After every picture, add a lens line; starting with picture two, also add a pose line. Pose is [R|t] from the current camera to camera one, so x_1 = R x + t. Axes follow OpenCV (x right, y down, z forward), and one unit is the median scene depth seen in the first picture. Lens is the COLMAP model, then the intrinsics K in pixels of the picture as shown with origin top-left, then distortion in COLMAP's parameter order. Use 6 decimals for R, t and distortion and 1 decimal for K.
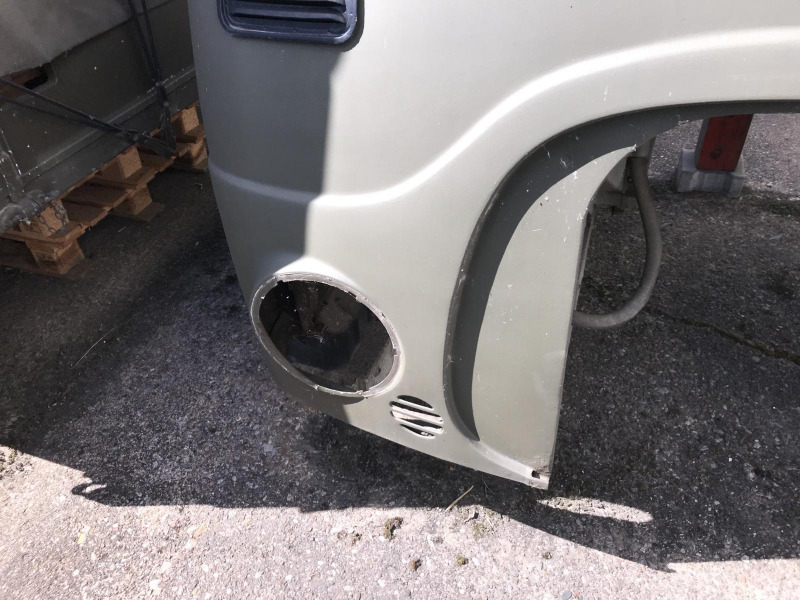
lens RADIAL K [[658.3, 0, 401.5], [0, 658.3, 296.2], [0, 0, 1]] dist [0.008763, 0.006404]
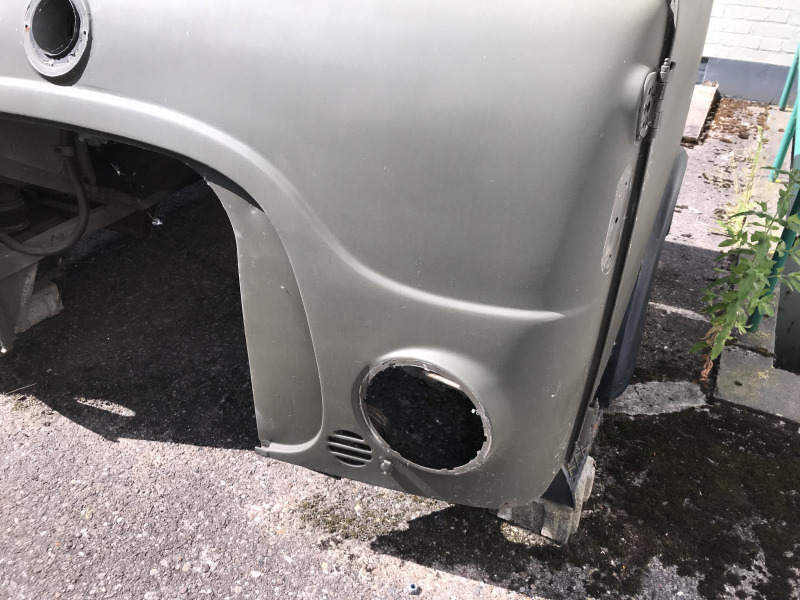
lens RADIAL K [[666.6, 0, 406.0], [0, 666.6, 295.5], [0, 0, 1]] dist [0.015705, 0.011181]
pose [[0.989372, 0.125427, -0.073560, 1.052072], [-0.133447, 0.984153, -0.116767, 0.171183], [0.057748, 0.125342, 0.990431, -0.462802]]
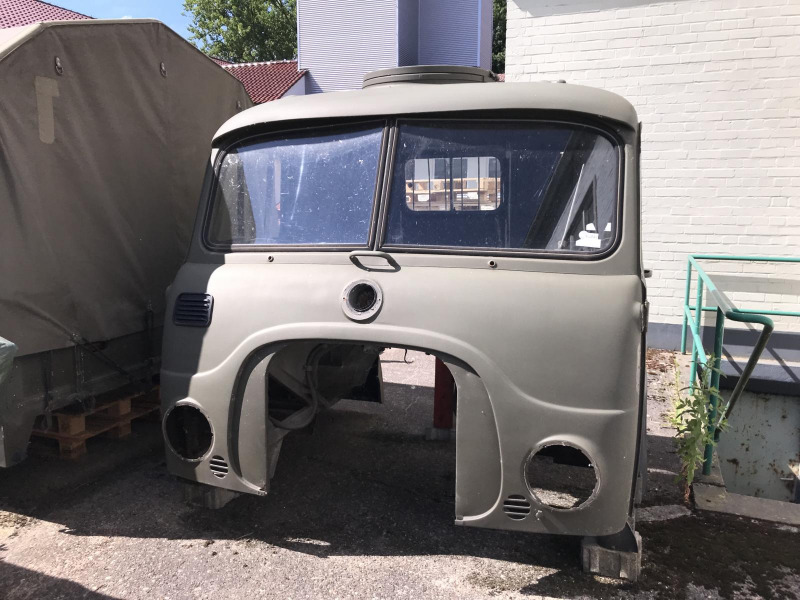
lens RADIAL K [[666.6, 0, 406.0], [0, 666.6, 295.5], [0, 0, 1]] dist [0.015705, 0.011181]
pose [[0.998546, 0.053891, 0.001361, 0.582825], [-0.045527, 0.856553, -0.514047, 0.753664], [-0.028868, 0.513237, 0.857761, -1.298405]]
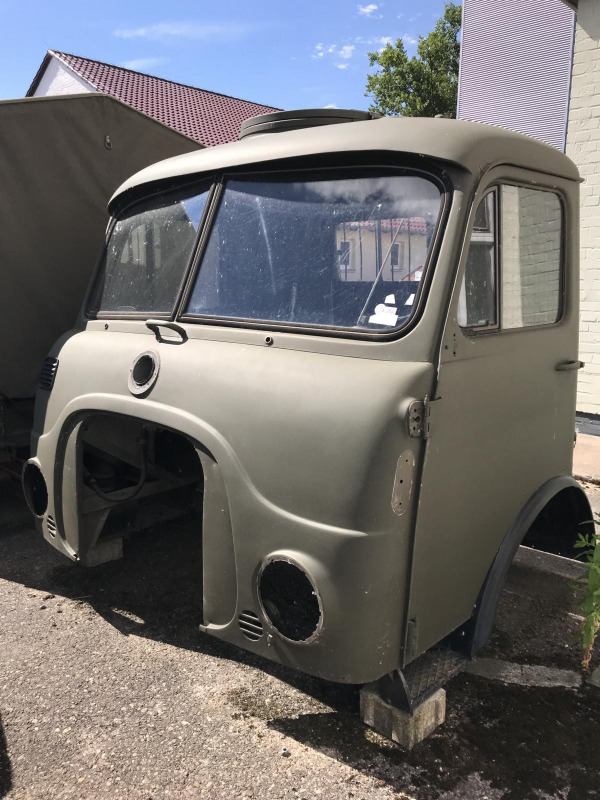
lens RADIAL K [[666.6, 0, 300.0], [0, 666.6, 400.0], [0, 0, 1]] dist [0.015705, 0.011181]
pose [[0.907948, 0.133330, -0.397307, 1.581608], [-0.304540, 0.861188, -0.406953, 0.441836], [0.287897, 0.490488, 0.822519, -0.951988]]
